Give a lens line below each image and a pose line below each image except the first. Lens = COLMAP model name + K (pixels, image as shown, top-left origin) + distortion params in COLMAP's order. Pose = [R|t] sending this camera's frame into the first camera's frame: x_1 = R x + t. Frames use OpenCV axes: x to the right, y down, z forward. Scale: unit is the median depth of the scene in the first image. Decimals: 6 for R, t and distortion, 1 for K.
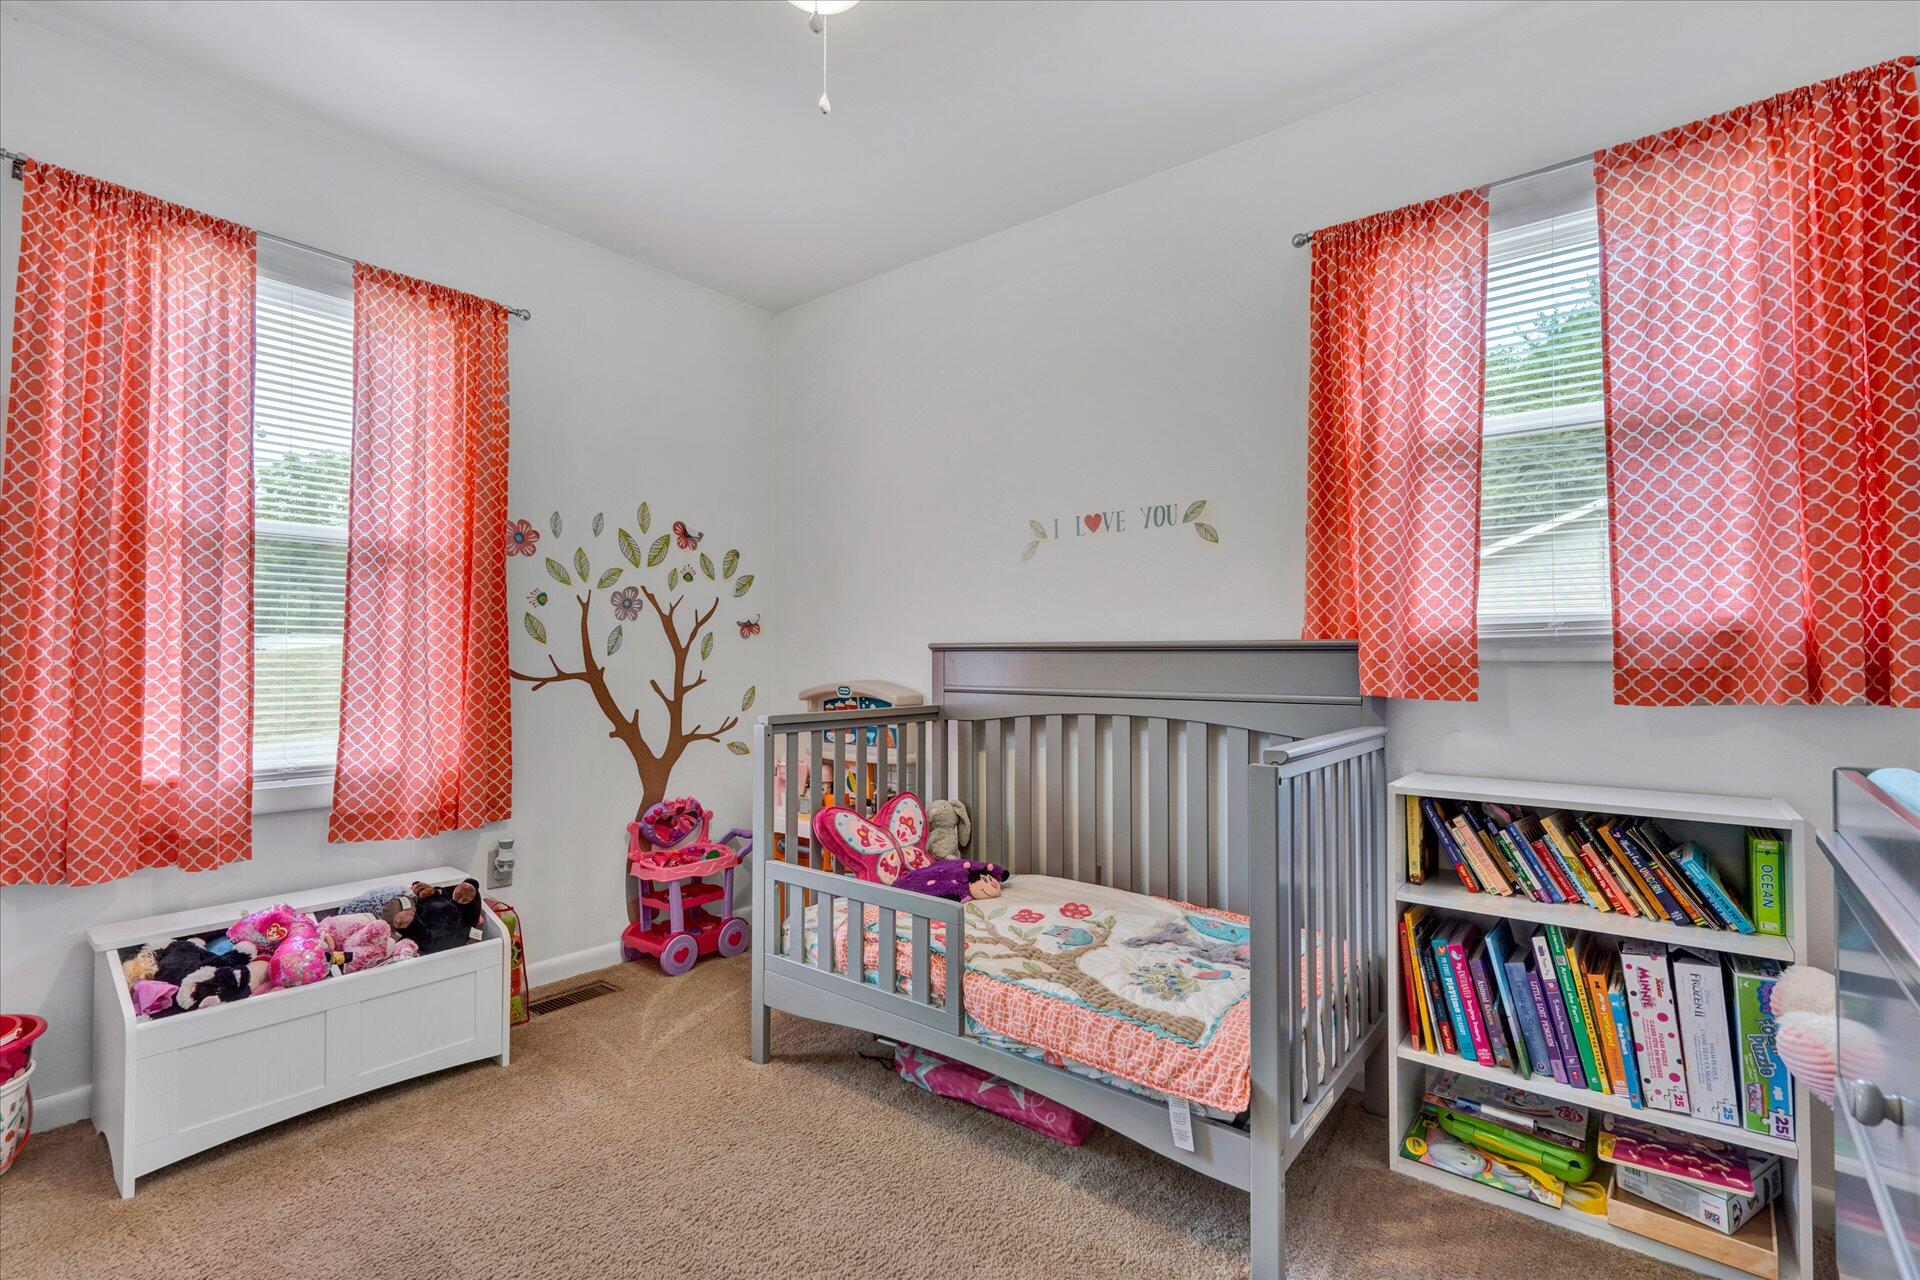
lens RADIAL K [[879.7, 0, 960.0], [0, 879.7, 640.0], [0, 0, 1]] dist [-0.000456, 0.001365]
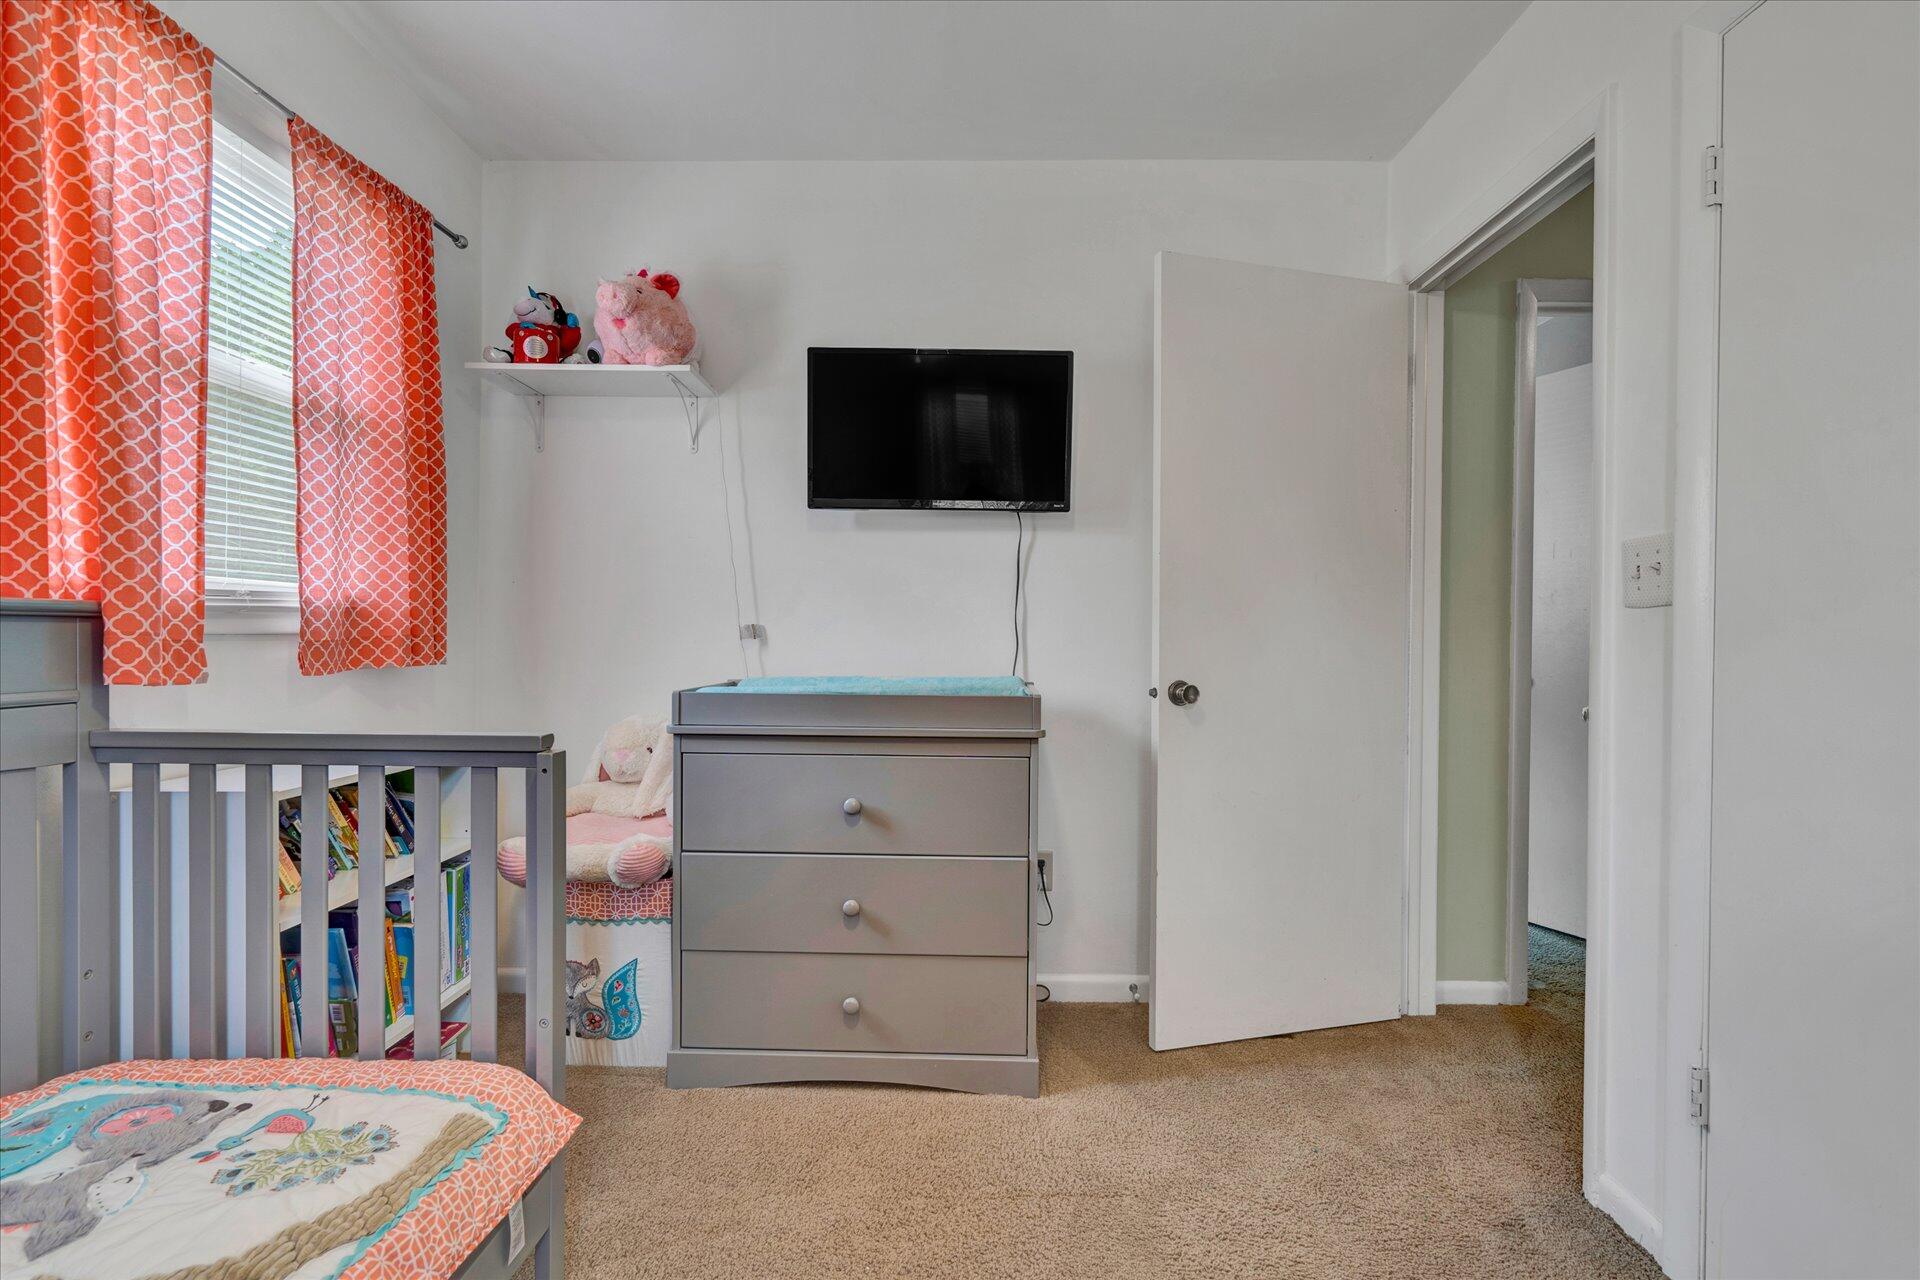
lens RADIAL K [[879.7, 0, 960.0], [0, 879.7, 640.0], [0, 0, 1]] dist [-0.000456, 0.001365]
pose [[-0.599289, -0.006072, 0.800510, -0.497419], [-0.015364, 0.999874, -0.003918, 0.023201], [-0.800386, -0.014647, -0.599306, 0.962913]]
